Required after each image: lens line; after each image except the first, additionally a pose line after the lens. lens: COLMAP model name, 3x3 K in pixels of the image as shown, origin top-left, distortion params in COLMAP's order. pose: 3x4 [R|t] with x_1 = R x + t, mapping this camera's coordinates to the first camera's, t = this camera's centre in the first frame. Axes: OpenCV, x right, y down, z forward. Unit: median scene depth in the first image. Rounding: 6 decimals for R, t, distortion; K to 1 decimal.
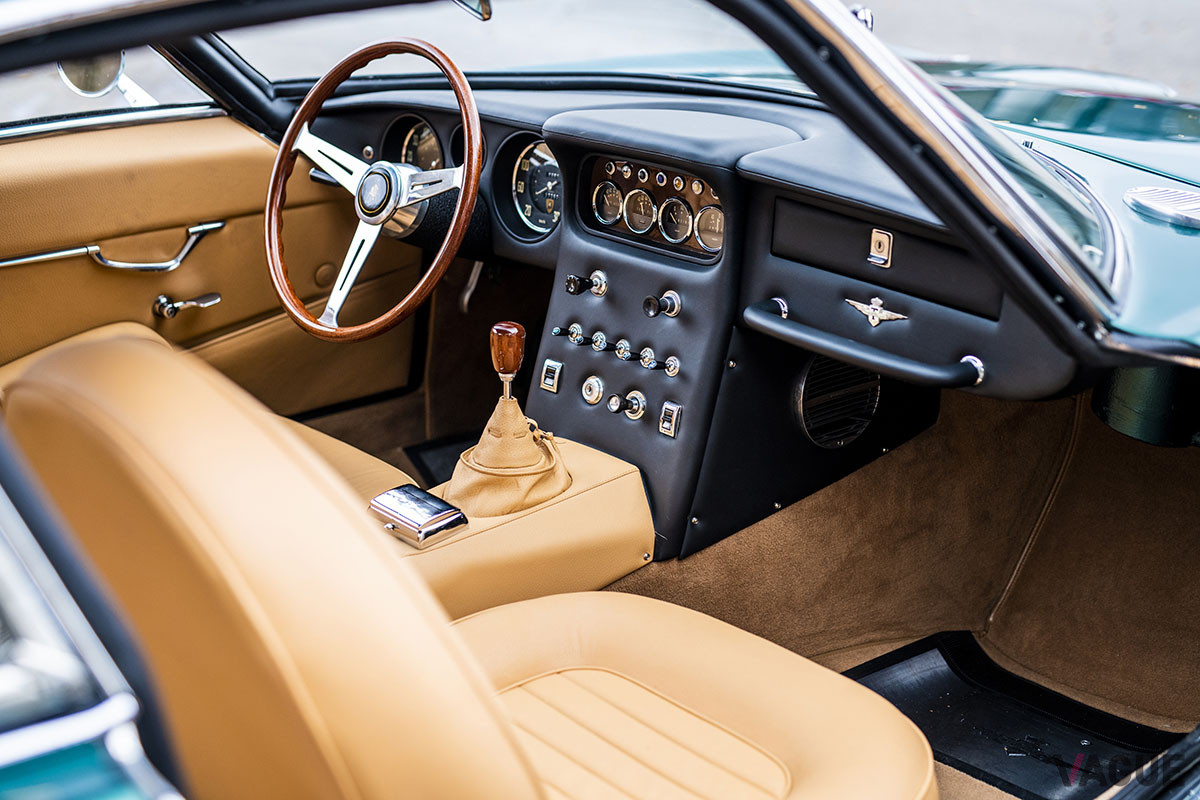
lens RADIAL K [[2086.9, 0, 600.8], [0, 2086.9, 400.2], [0, 0, 1]] dist [-0.040248, 0.000000]
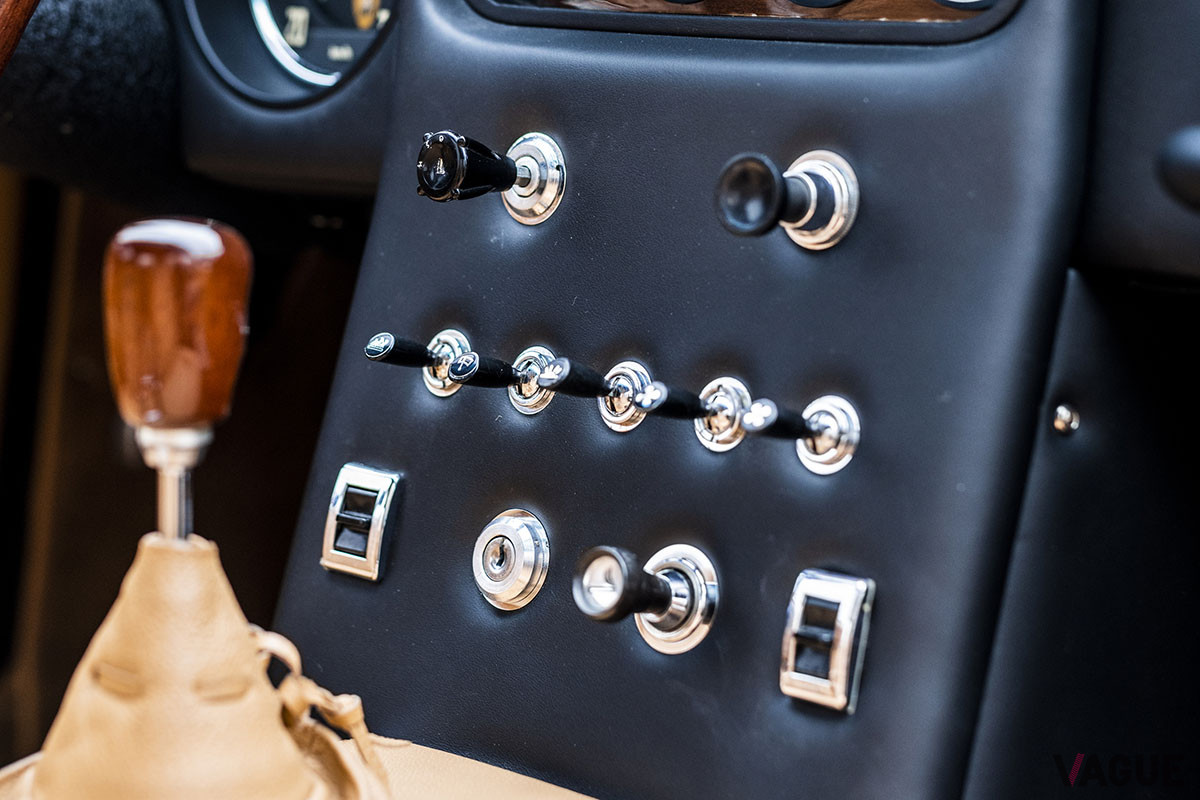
lens RADIAL K [[2086.9, 0, 595.8], [0, 2086.9, 400.0], [0, 0, 1]] dist [-0.040248, 0.000000]
pose [[0.996893, 0.008708, 0.078285, -0.014613], [0.008768, 0.975427, -0.220148, 0.035855], [-0.078278, 0.220151, 0.972320, 0.740104]]
